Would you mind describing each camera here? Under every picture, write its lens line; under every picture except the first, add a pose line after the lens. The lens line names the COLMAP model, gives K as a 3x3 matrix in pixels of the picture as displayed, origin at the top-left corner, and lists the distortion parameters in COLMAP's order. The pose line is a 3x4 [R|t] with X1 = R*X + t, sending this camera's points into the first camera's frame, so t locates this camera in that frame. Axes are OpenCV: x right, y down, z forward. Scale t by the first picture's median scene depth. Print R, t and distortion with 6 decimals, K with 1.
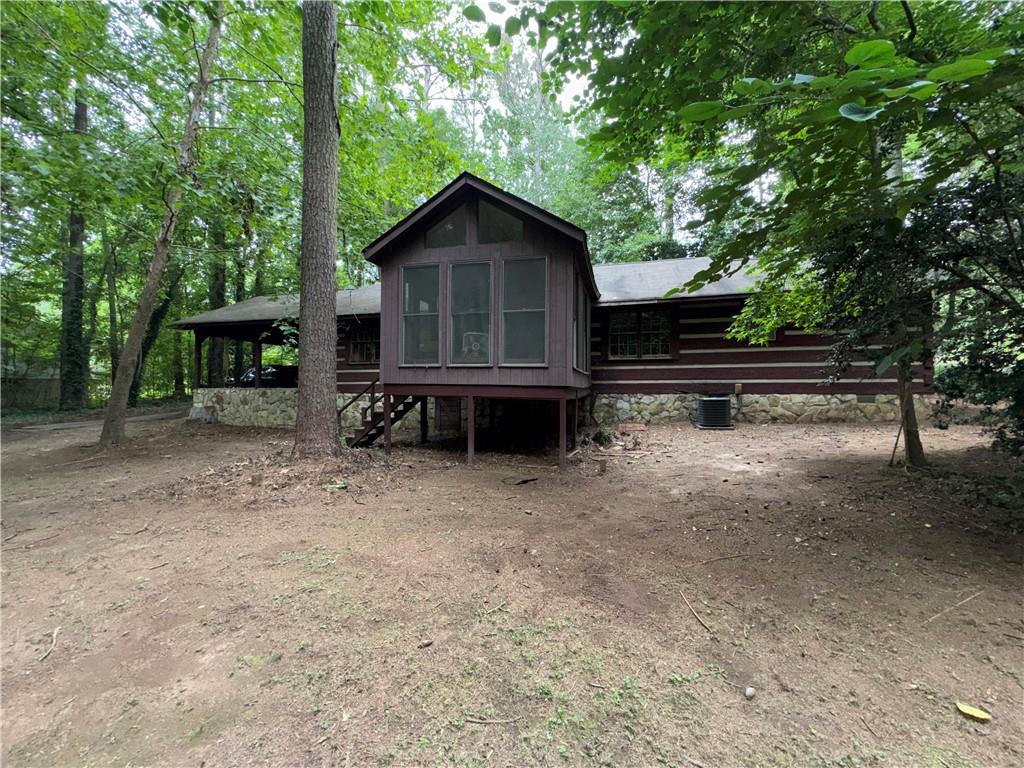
lens RADIAL K [[411.5, 0, 511.8], [0, 411.5, 385.9], [0, 0, 1]] dist [-0.003454, -0.000121]
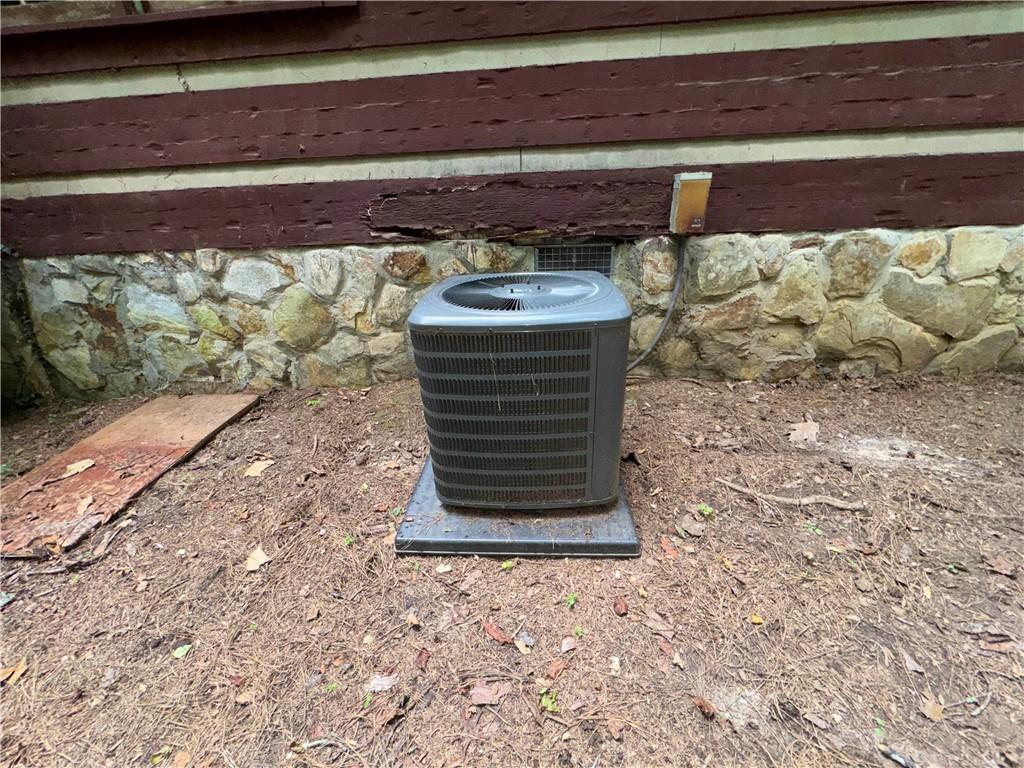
lens RADIAL K [[411.5, 0, 510.1], [0, 411.5, 384.2], [0, 0, 1]] dist [-0.003454, -0.000121]
pose [[0.980864, -0.107416, 0.162381, 0.622676], [0.033124, 0.913941, 0.404493, 0.005770], [-0.191855, -0.391374, 0.900010, 1.170248]]
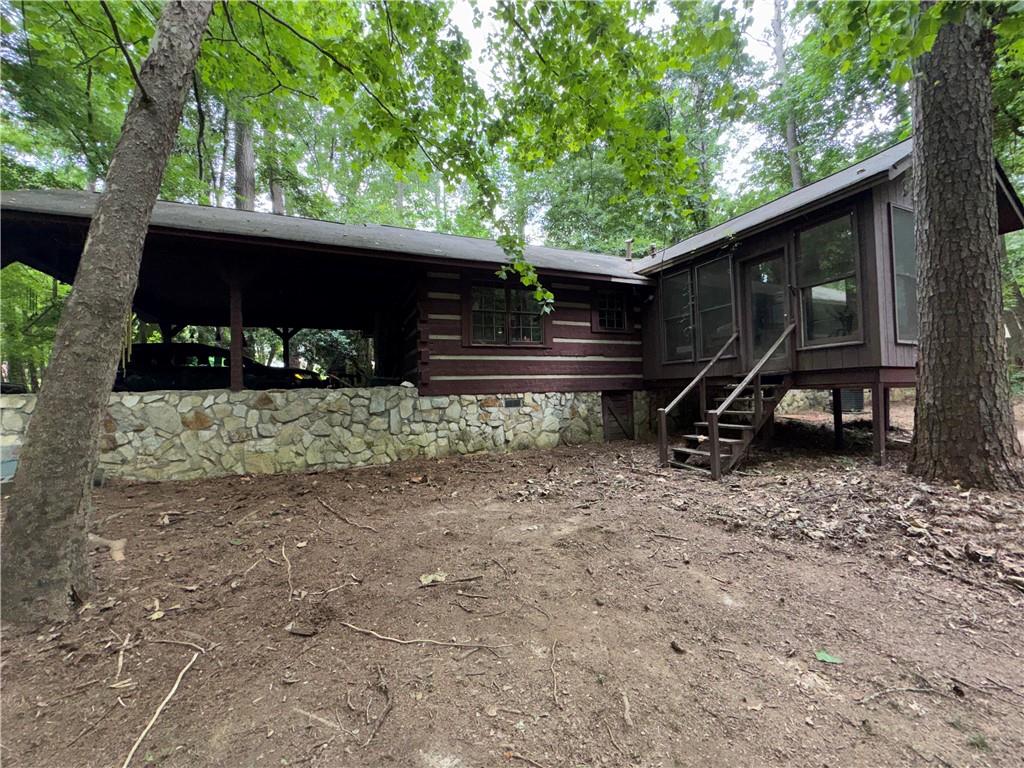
lens RADIAL K [[411.5, 0, 512.8], [0, 411.5, 379.9], [0, 0, 1]] dist [-0.003454, -0.000121]
pose [[0.782538, -0.005683, 0.622577, -1.320889], [0.013395, 0.999881, -0.007709, 0.003042], [-0.622459, 0.014372, 0.782521, 0.912066]]
